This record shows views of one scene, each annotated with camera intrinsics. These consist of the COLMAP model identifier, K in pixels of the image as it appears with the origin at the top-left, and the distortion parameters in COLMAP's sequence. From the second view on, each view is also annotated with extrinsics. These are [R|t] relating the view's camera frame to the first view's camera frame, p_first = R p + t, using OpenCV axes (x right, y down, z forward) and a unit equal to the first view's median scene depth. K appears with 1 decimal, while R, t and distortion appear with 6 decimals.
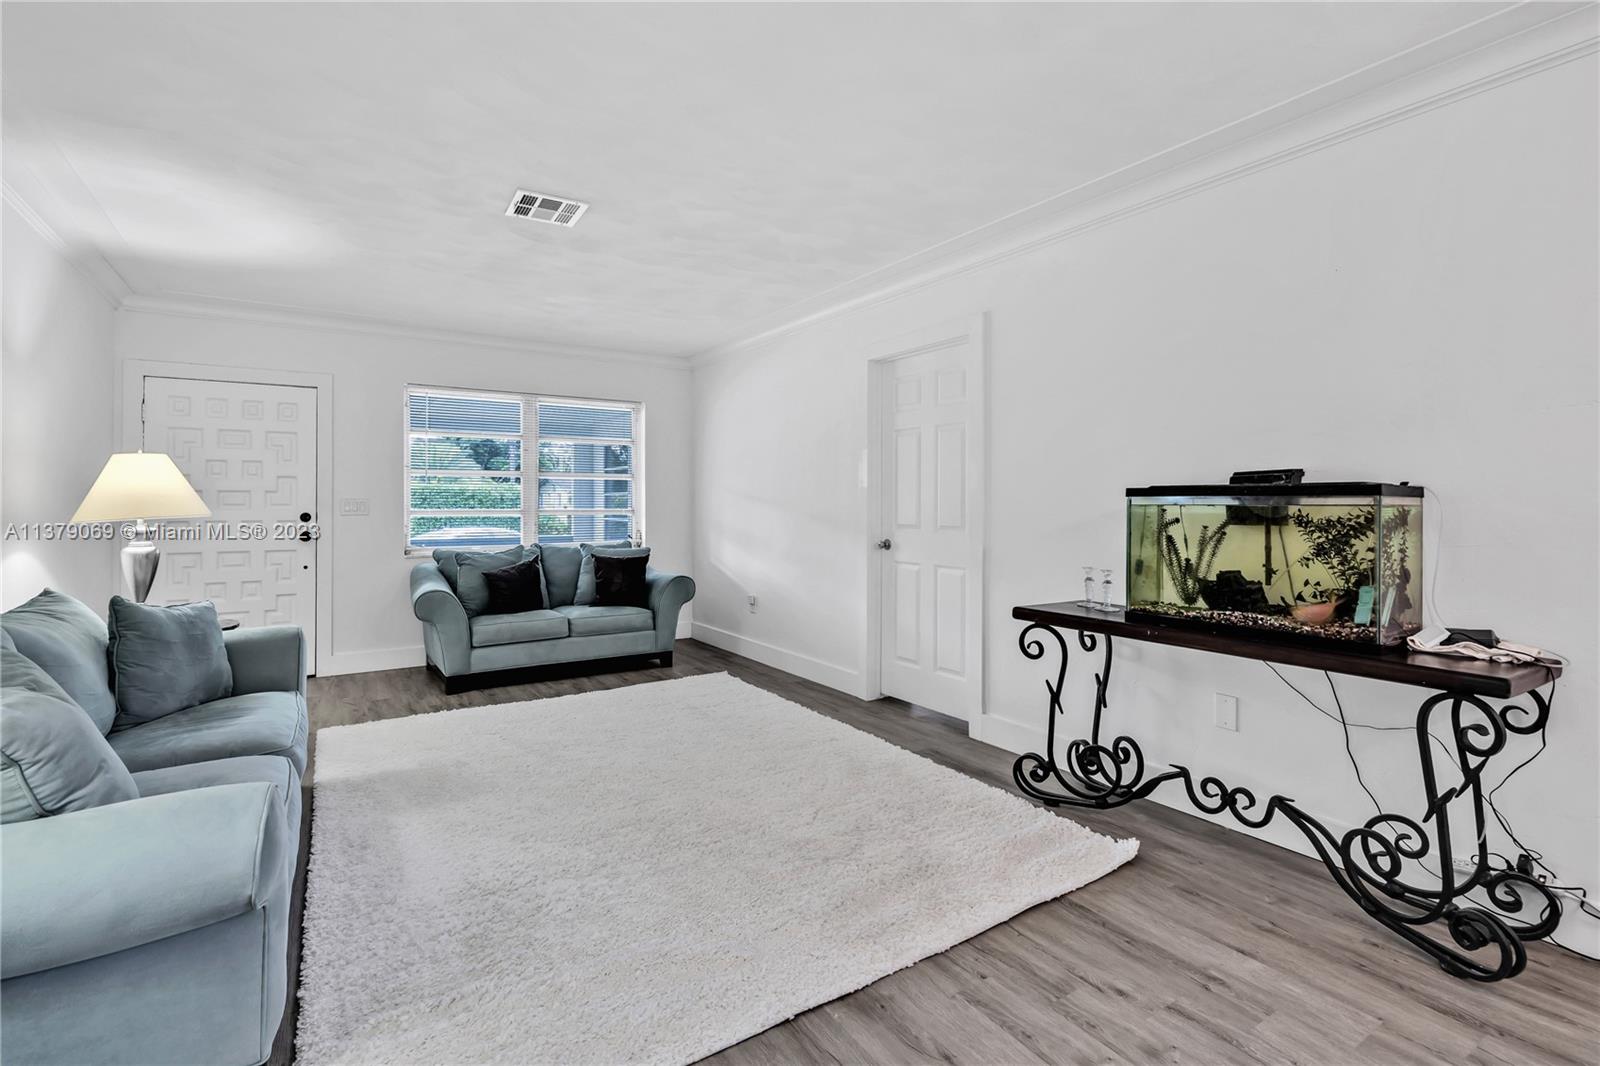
lens RADIAL K [[750.4, 0, 797.7], [0, 750.4, 515.4], [0, 0, 1]] dist [0.003280, 0.000458]
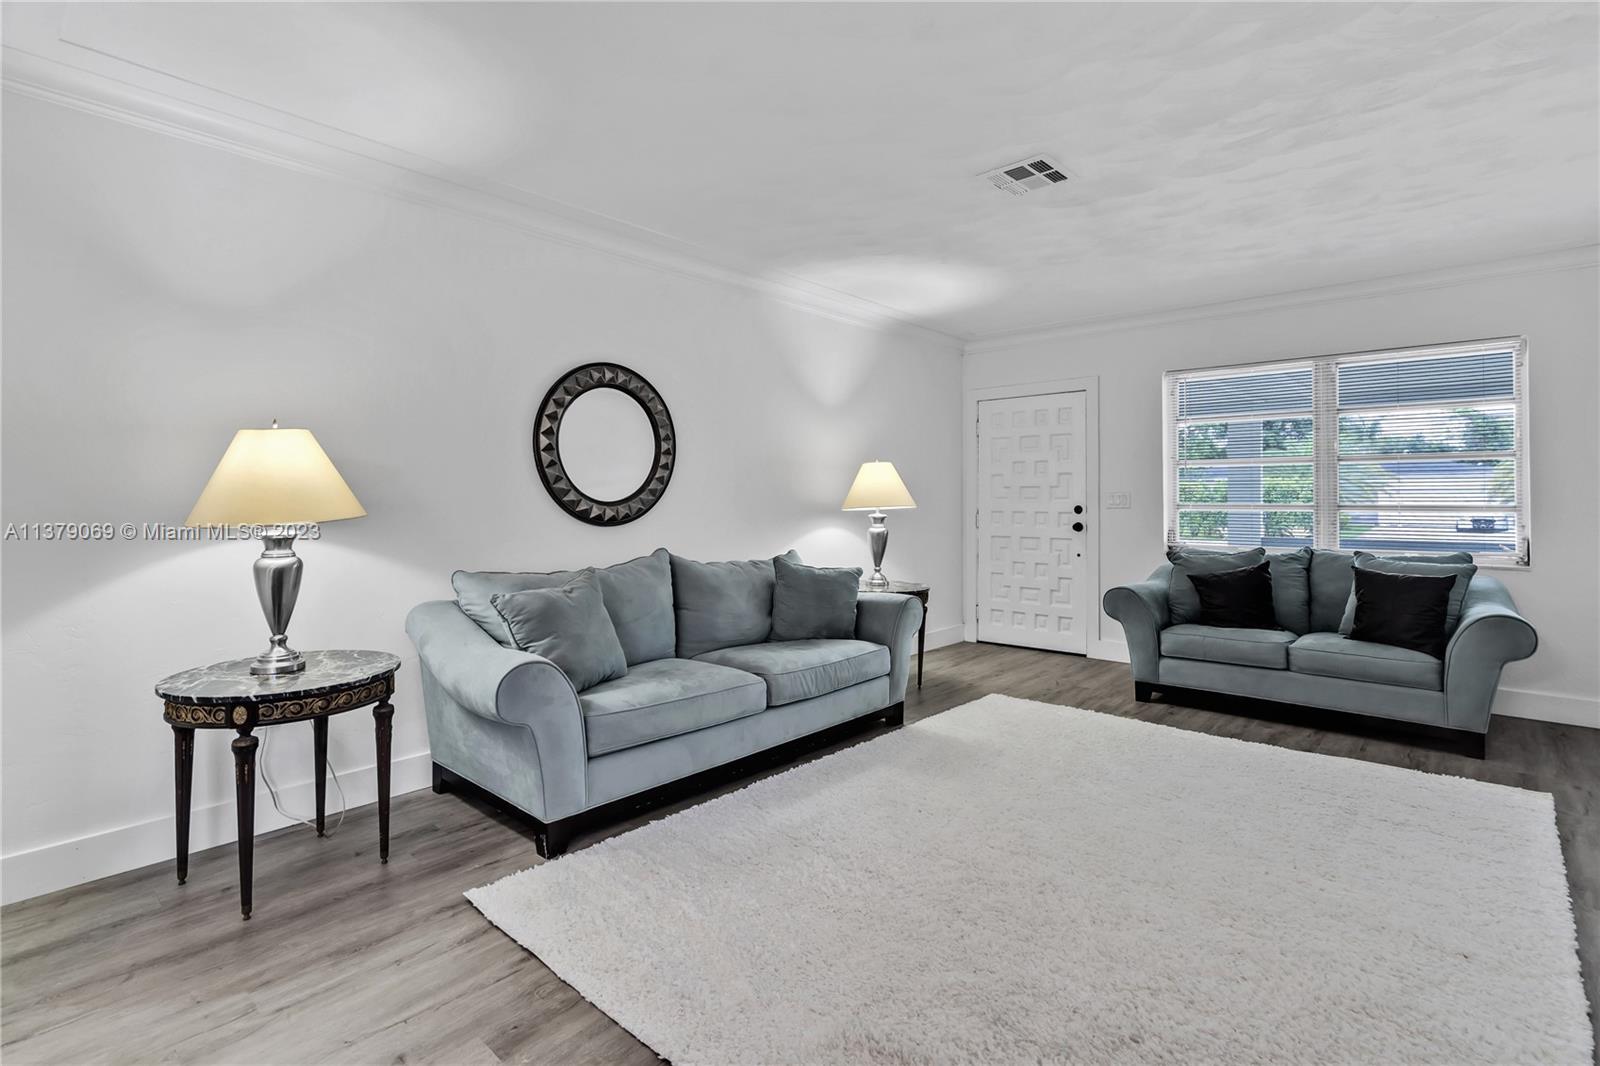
lens RADIAL K [[750.4, 0, 770.8], [0, 750.4, 502.9], [0, 0, 1]] dist [0.003280, 0.000458]
pose [[0.260090, 0.006593, -0.965562, 0.291613], [-0.013288, 0.999906, 0.003248, -0.005027], [0.965493, 0.011985, 0.260153, 0.281180]]
